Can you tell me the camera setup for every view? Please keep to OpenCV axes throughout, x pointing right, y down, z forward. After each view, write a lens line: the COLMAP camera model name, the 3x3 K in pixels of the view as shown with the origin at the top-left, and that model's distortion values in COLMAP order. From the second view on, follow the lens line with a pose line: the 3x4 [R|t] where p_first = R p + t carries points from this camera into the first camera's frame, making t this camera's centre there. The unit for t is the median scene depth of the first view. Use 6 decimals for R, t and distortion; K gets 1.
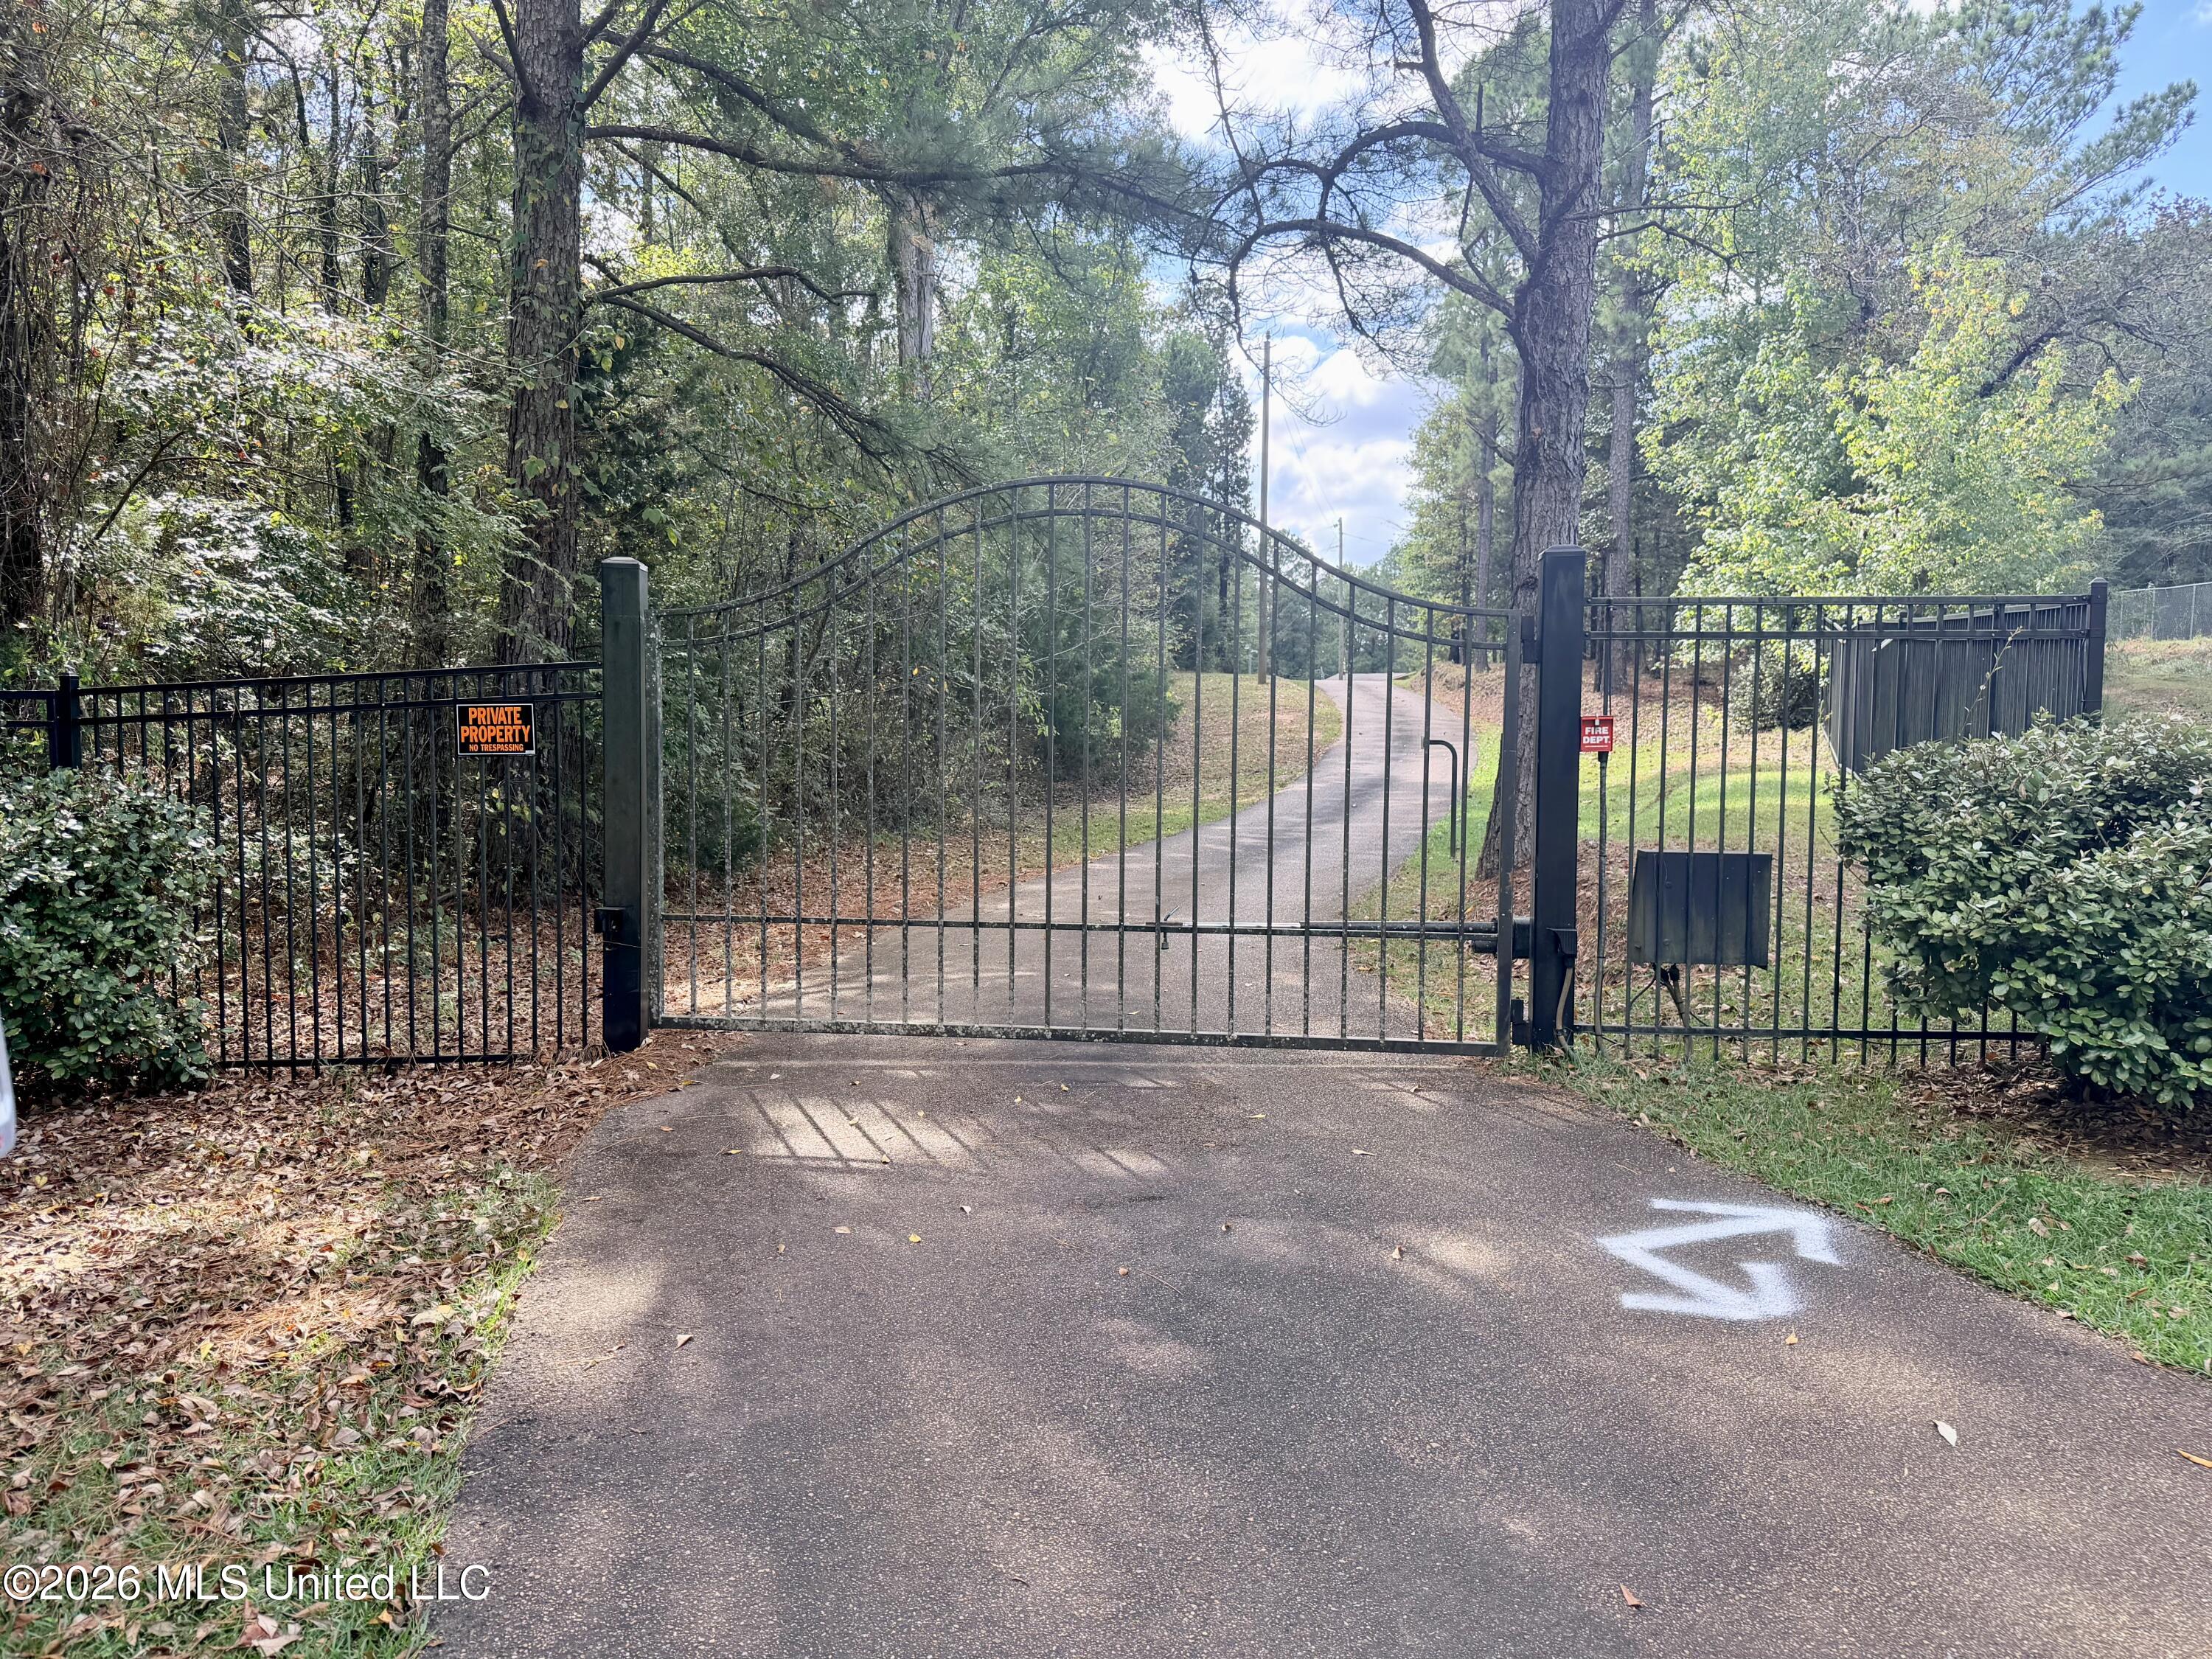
lens RADIAL K [[1551.2, 0, 1105.5], [0, 1551.2, 833.8], [0, 0, 1]] dist [0.035338, -0.027011]
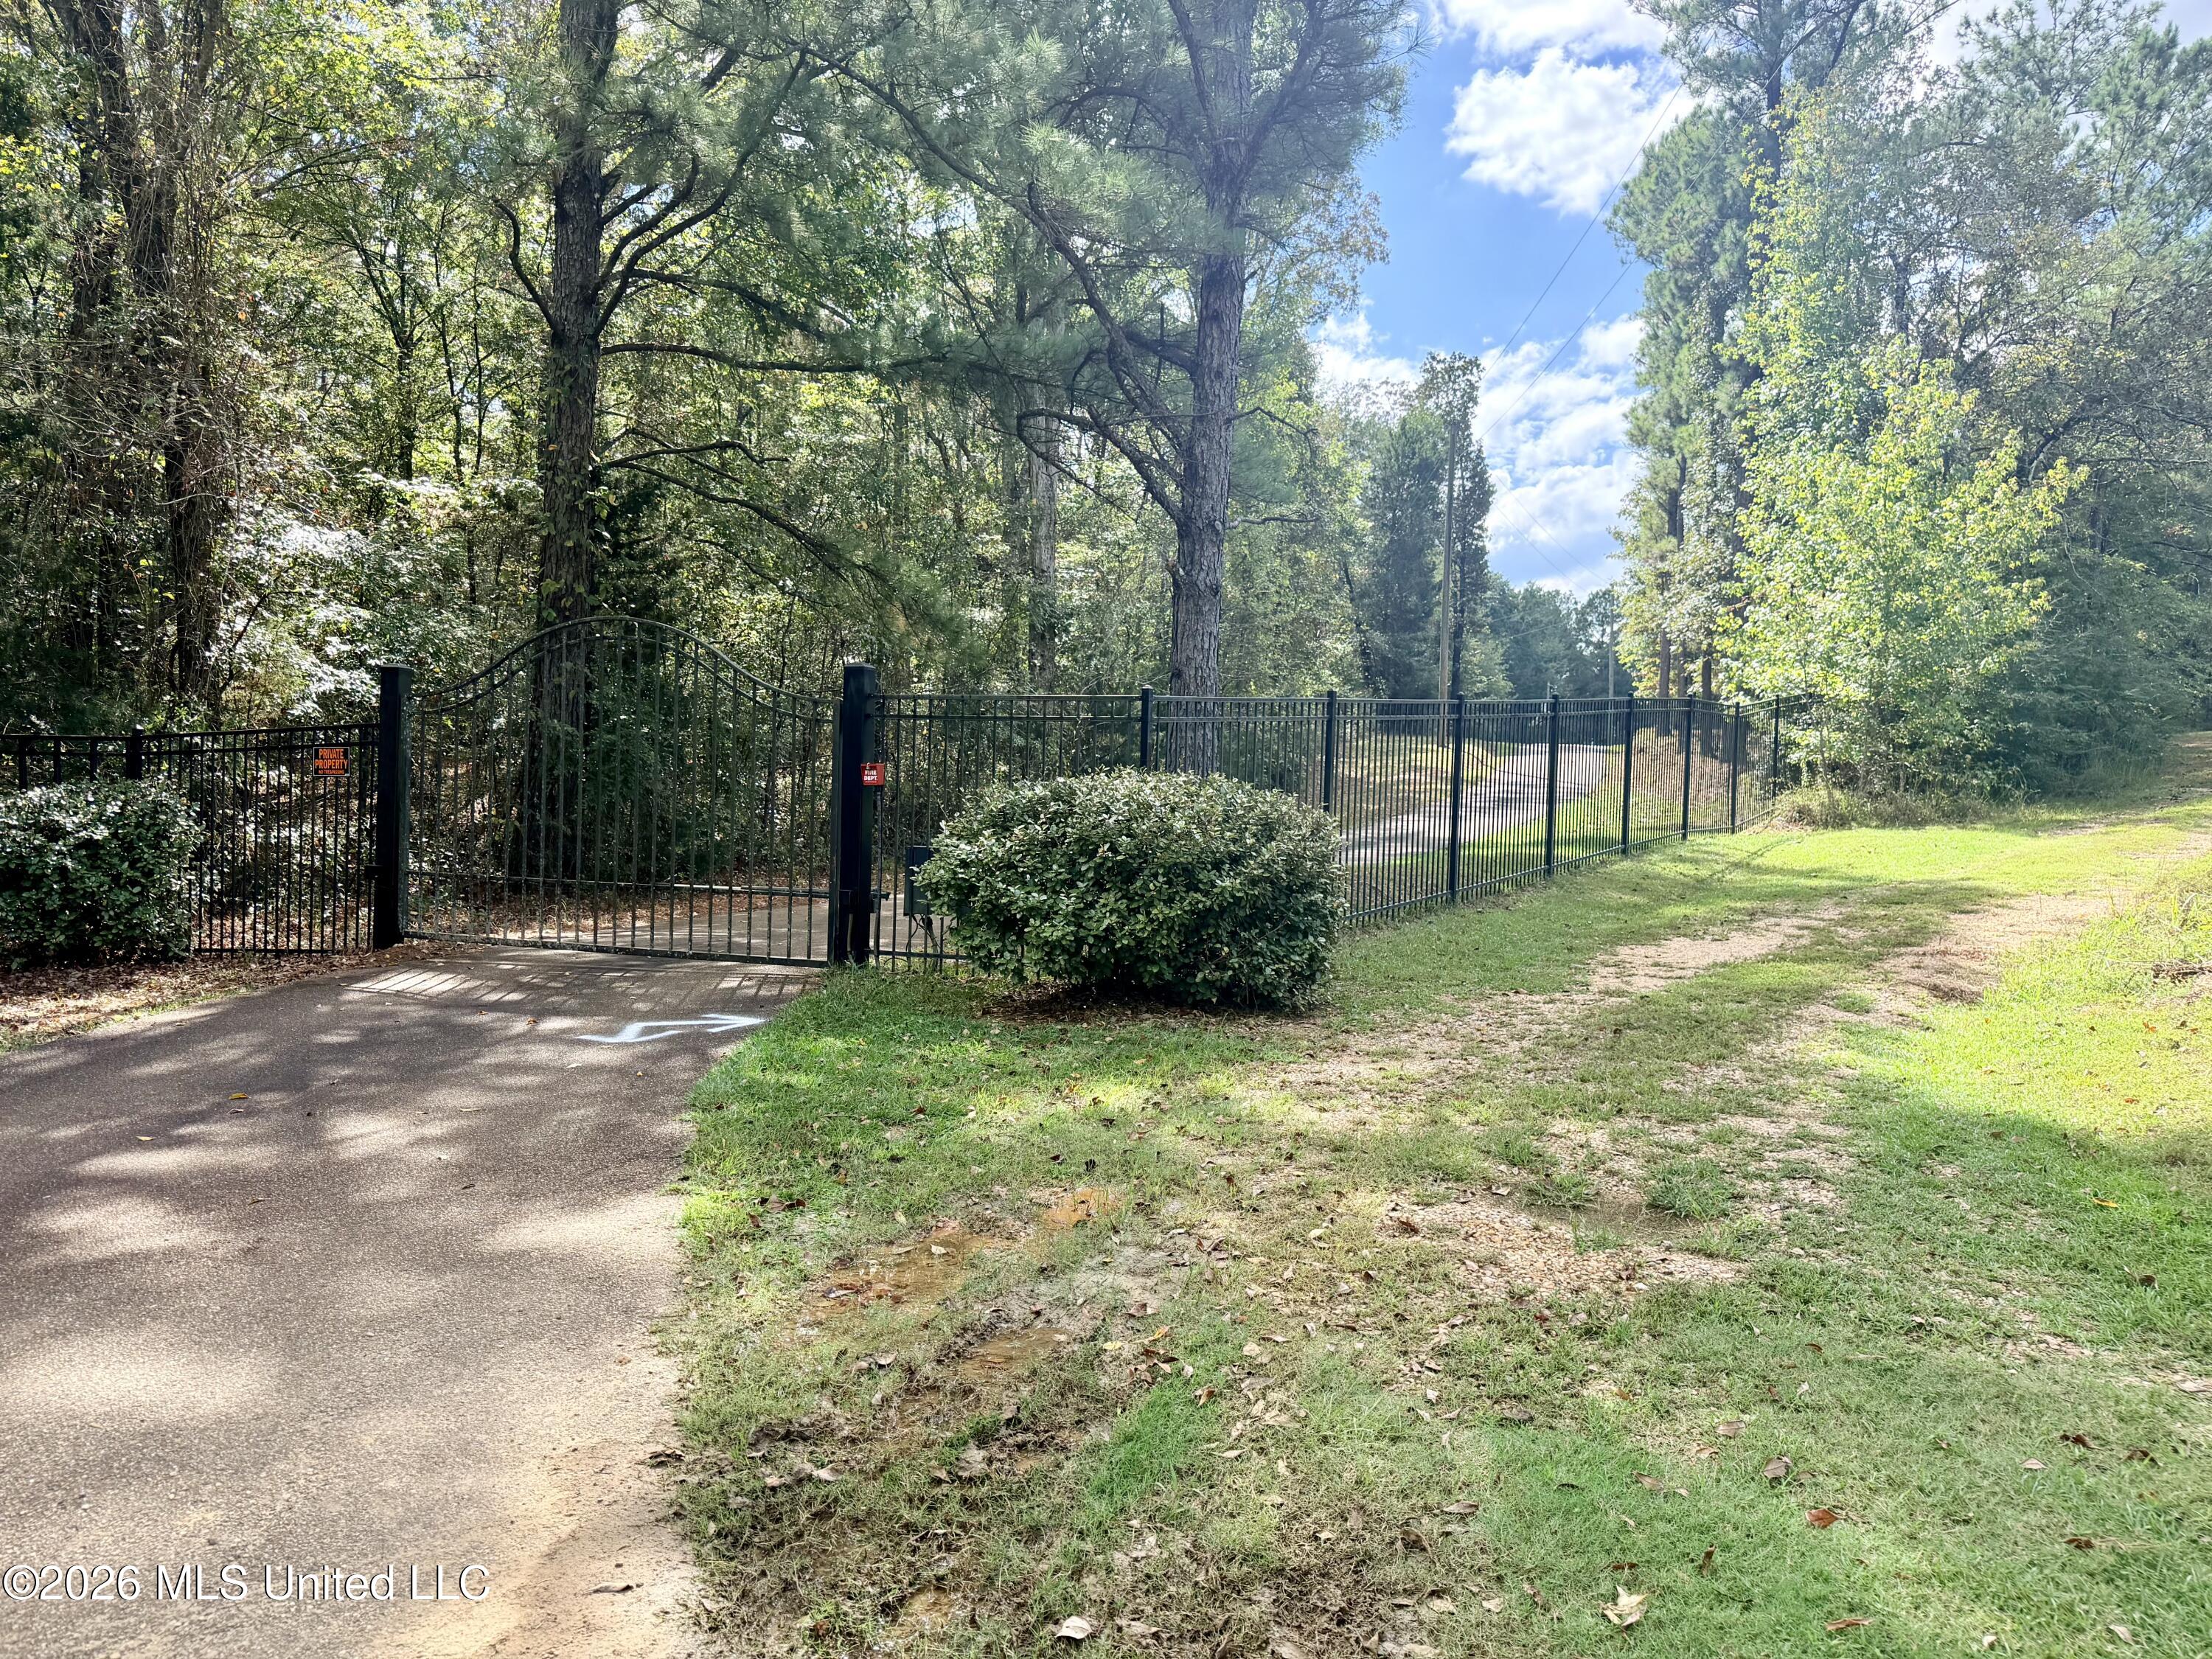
lens RADIAL K [[1551.2, 0, 1096.2], [0, 1551.2, 833.4], [0, 0, 1]] dist [0.035338, -0.027011]
pose [[0.972700, 0.028663, -0.230291, 0.870348], [-0.037362, 0.998740, -0.033503, 0.040435], [0.229040, 0.041192, 0.972545, -0.513318]]
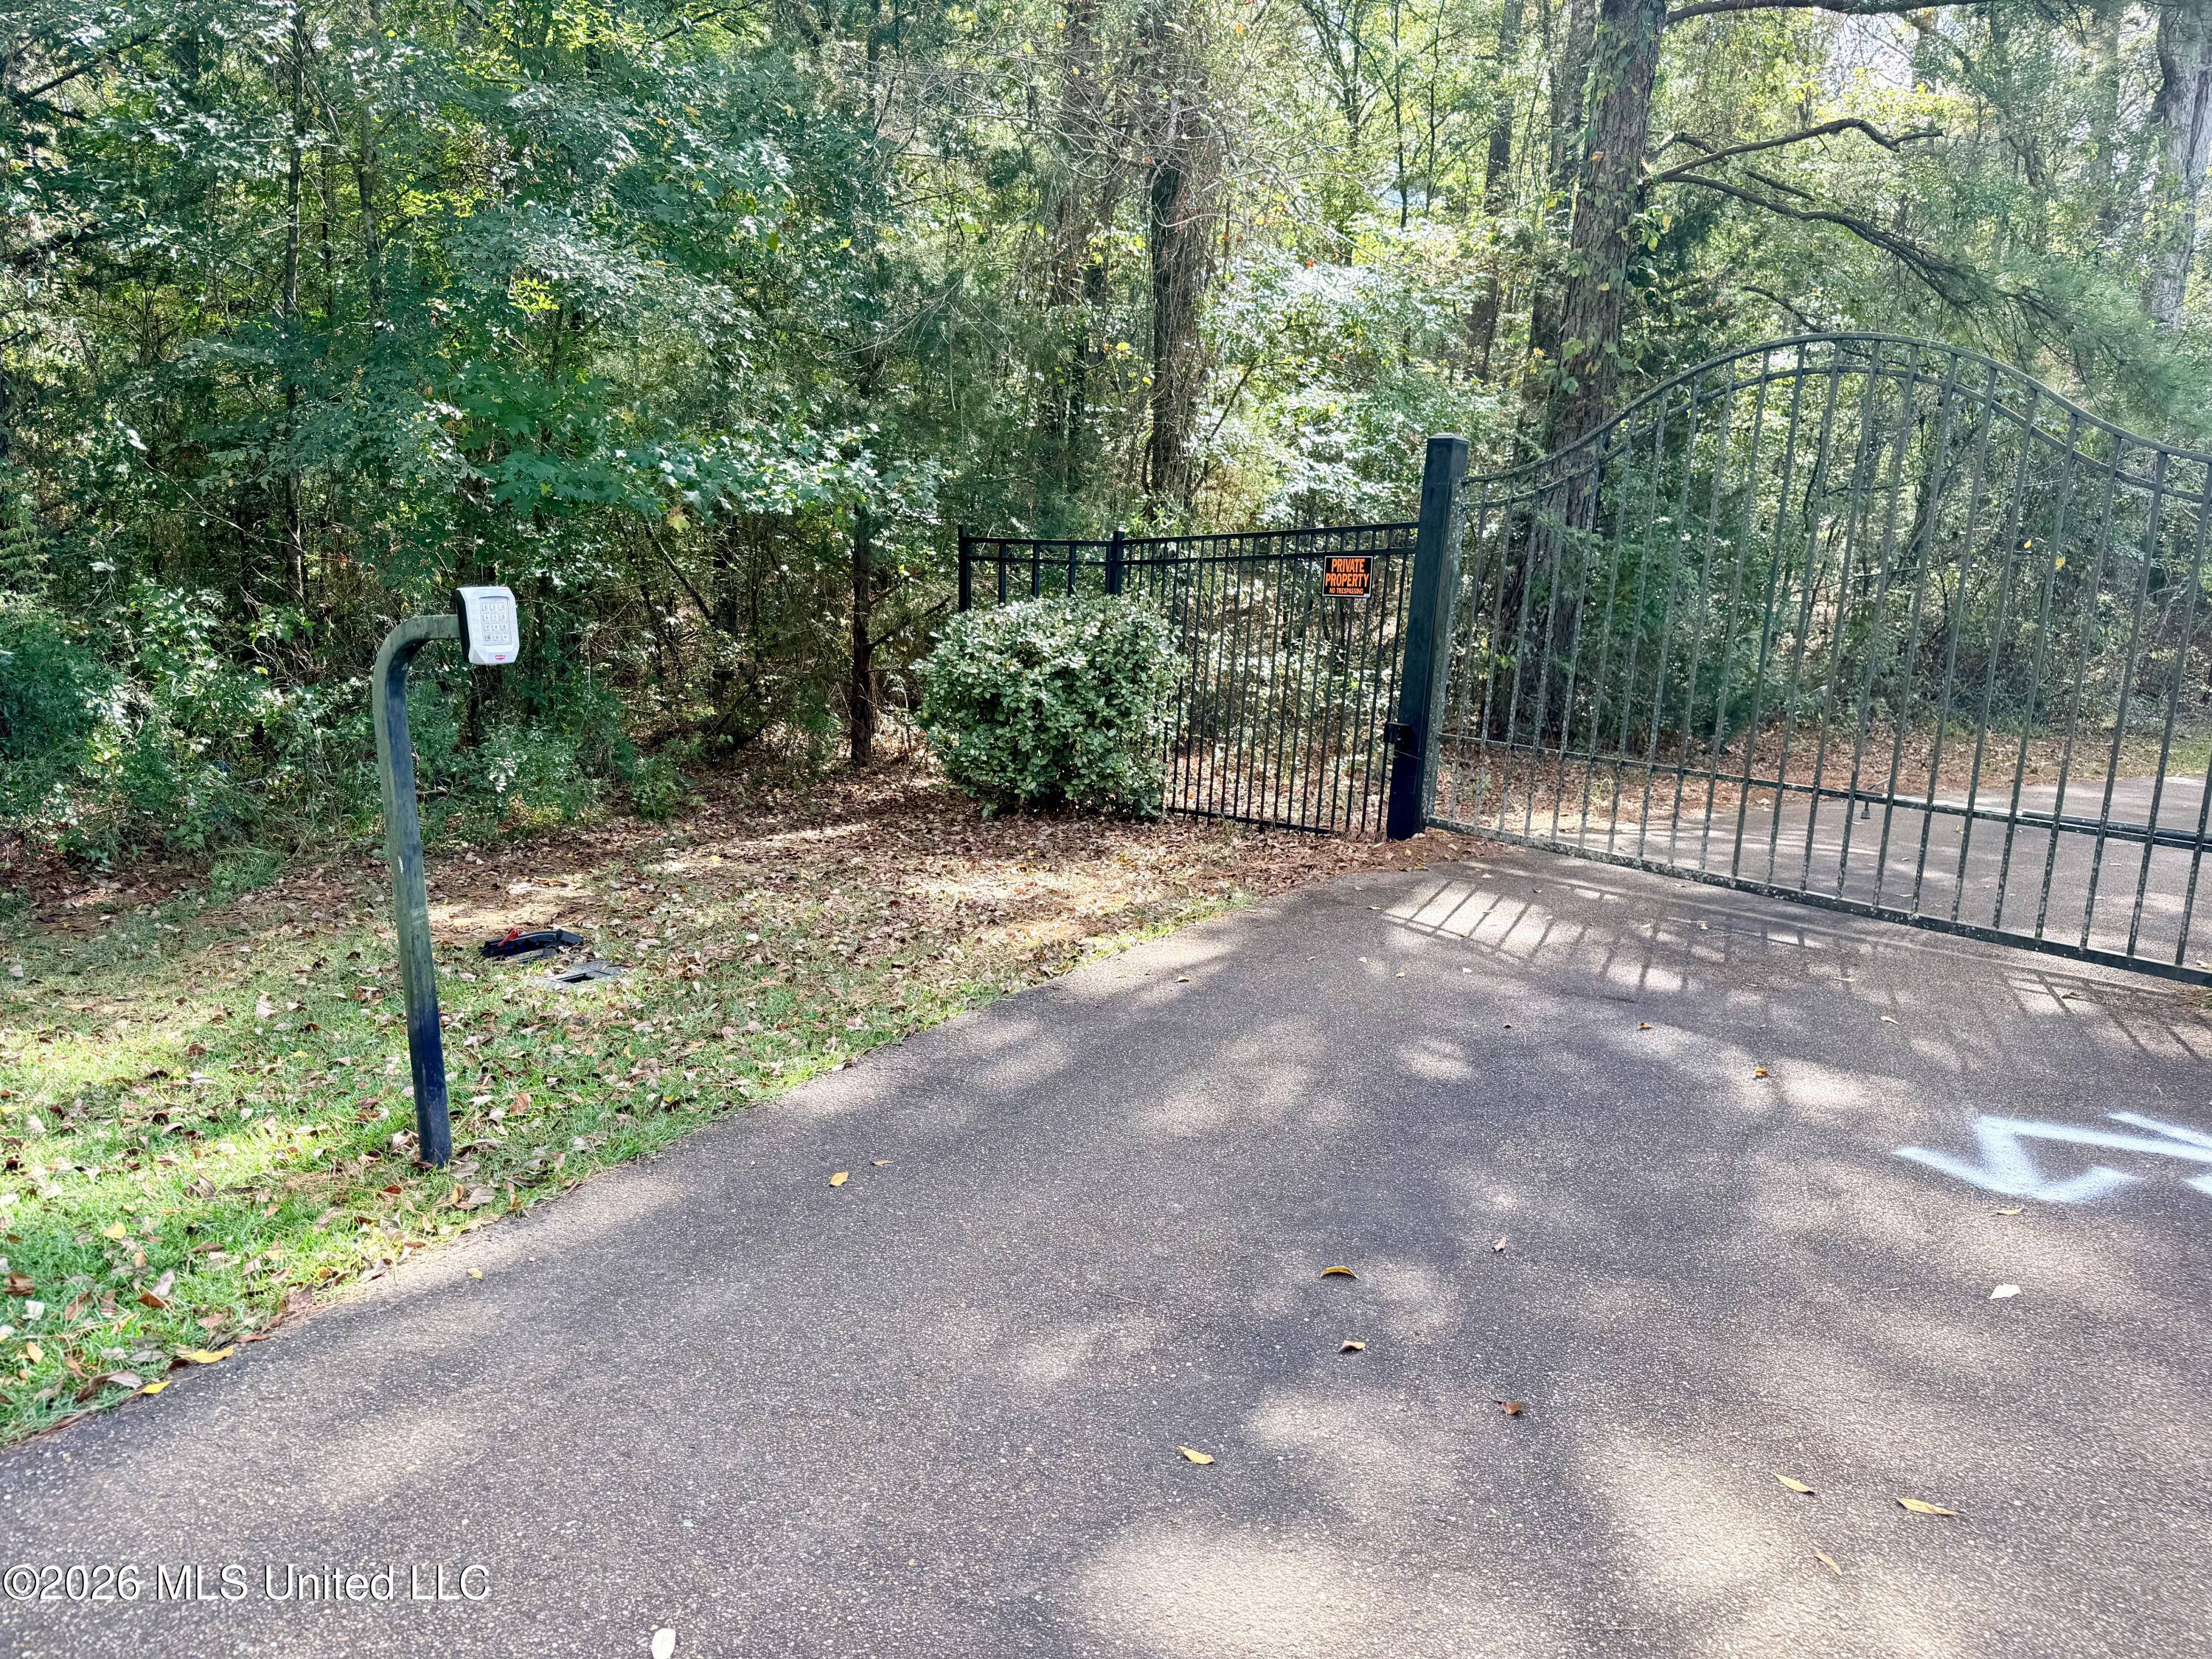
lens RADIAL K [[1551.2, 0, 1093.6], [0, 1551.2, 836.7], [0, 0, 1]] dist [0.035338, -0.027011]
pose [[0.713533, 0.148500, -0.684703, 0.374144], [-0.093165, 0.988711, 0.117346, 0.014130], [0.694400, -0.019939, 0.719313, -0.063344]]
